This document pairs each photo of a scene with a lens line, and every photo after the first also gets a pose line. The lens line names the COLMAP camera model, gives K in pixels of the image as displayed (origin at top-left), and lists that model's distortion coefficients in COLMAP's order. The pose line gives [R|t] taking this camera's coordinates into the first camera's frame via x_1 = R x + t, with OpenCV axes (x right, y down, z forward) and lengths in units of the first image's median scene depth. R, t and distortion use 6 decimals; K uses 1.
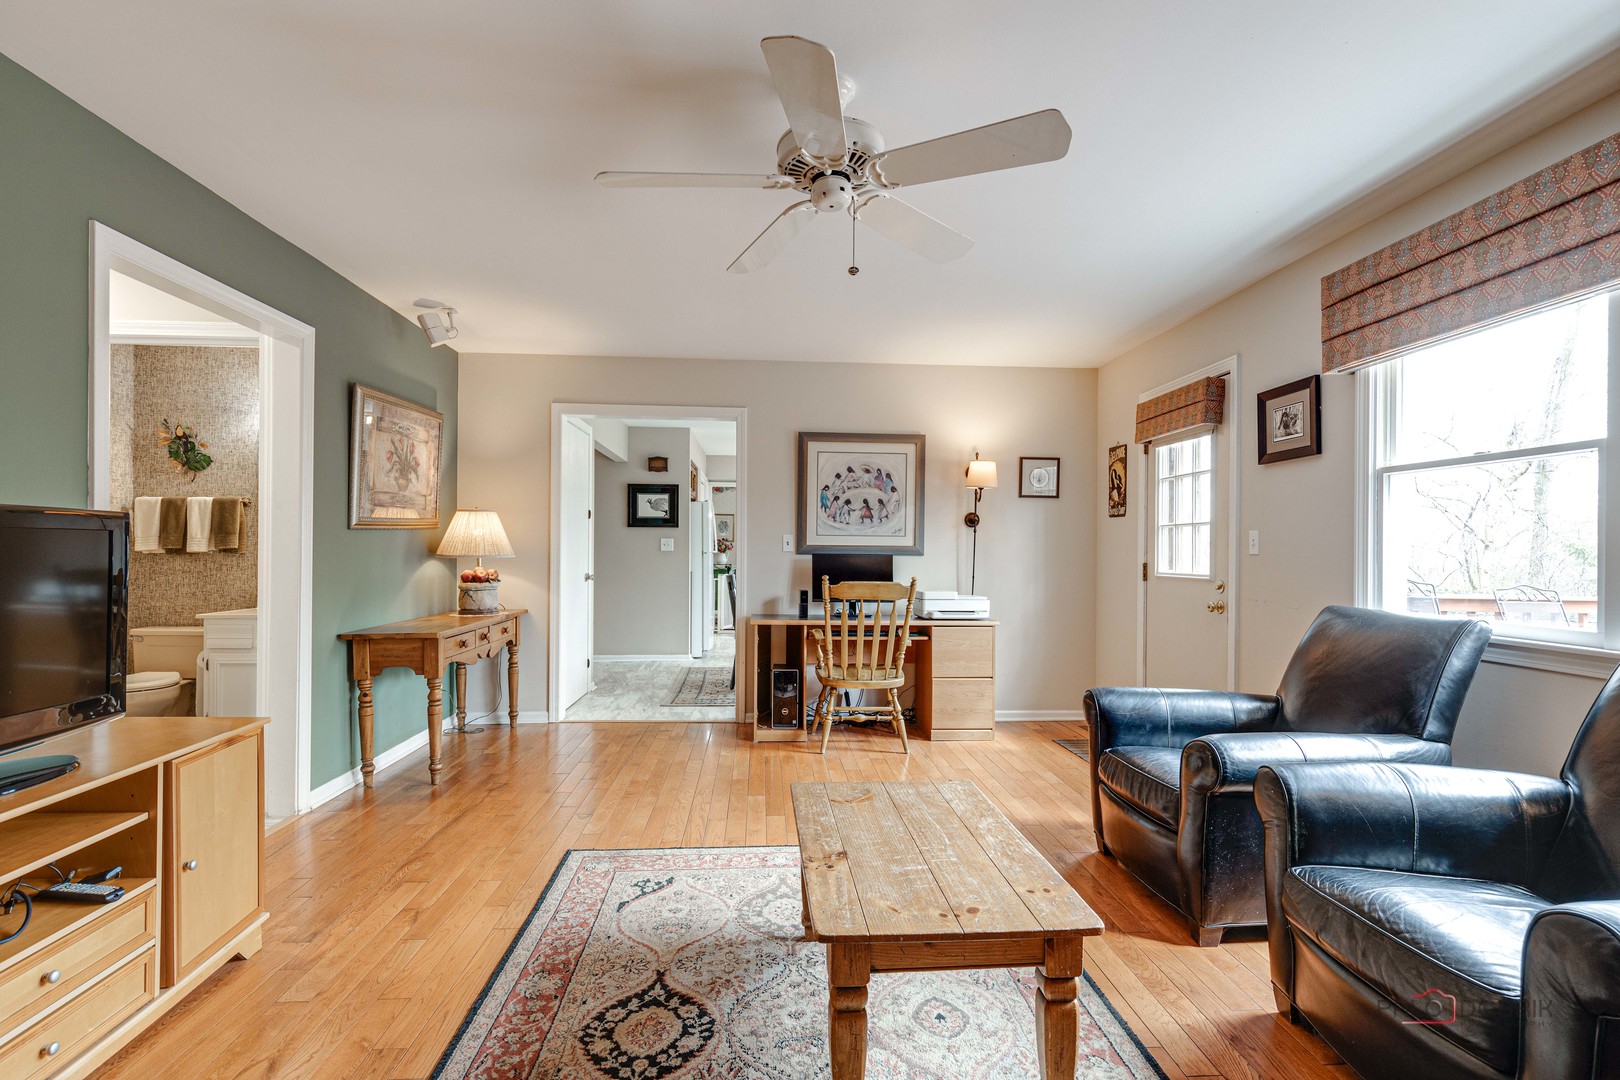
lens RADIAL K [[756.8, 0, 799.2], [0, 756.8, 547.3], [0, 0, 1]] dist [0.003113, -0.000174]
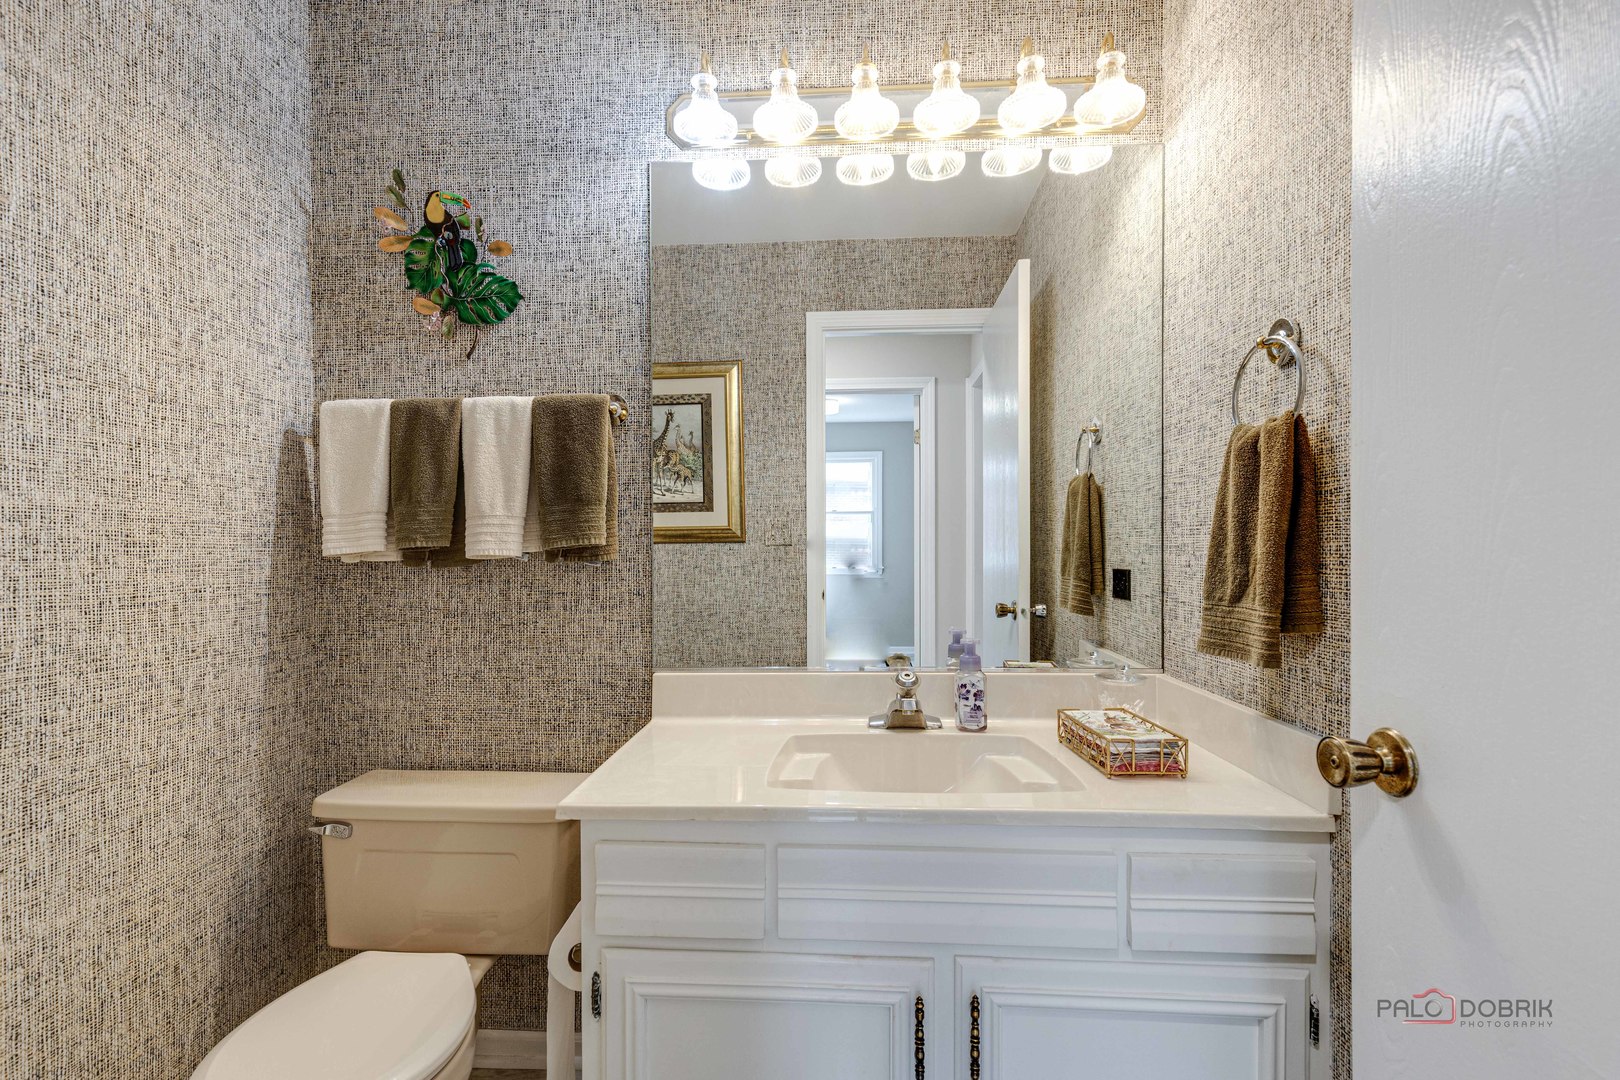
lens RADIAL K [[756.8, 0, 825.9], [0, 756.8, 547.9], [0, 0, 1]] dist [0.003113, -0.000174]
pose [[0.994738, -0.006281, -0.102255, -0.604179], [0.007406, 0.999916, 0.010624, -0.000931], [0.102180, -0.011326, 0.994701, 0.671280]]
